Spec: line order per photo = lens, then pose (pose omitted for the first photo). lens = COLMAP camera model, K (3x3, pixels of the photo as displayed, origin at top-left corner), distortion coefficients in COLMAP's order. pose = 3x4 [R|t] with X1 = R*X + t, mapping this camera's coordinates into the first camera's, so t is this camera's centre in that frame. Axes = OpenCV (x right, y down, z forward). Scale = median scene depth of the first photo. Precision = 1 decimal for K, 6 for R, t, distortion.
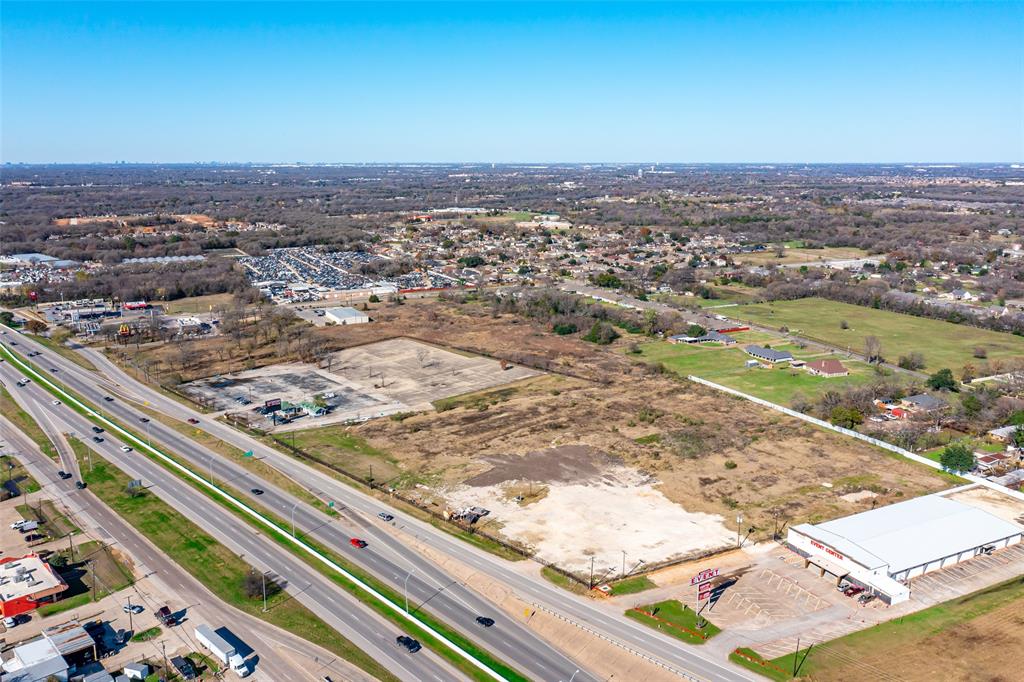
lens RADIAL K [[821.2, 0, 547.0], [0, 821.2, 342.0], [0, 0, 1]] dist [-0.003204, -0.003700]
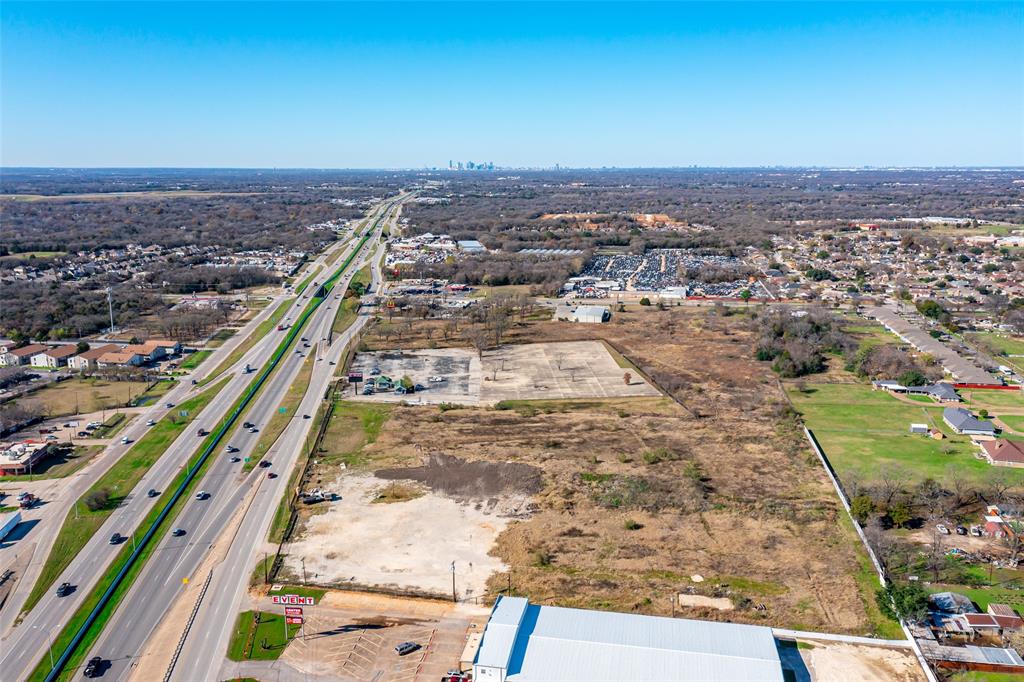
lens RADIAL K [[821.2, 0, 547.0], [0, 821.2, 342.0], [0, 0, 1]] dist [-0.003204, -0.003700]
pose [[0.793595, 0.127142, -0.595014, 0.794771], [-0.130422, 0.990740, 0.037752, -0.070623], [0.594304, 0.047643, 0.802828, 0.332925]]
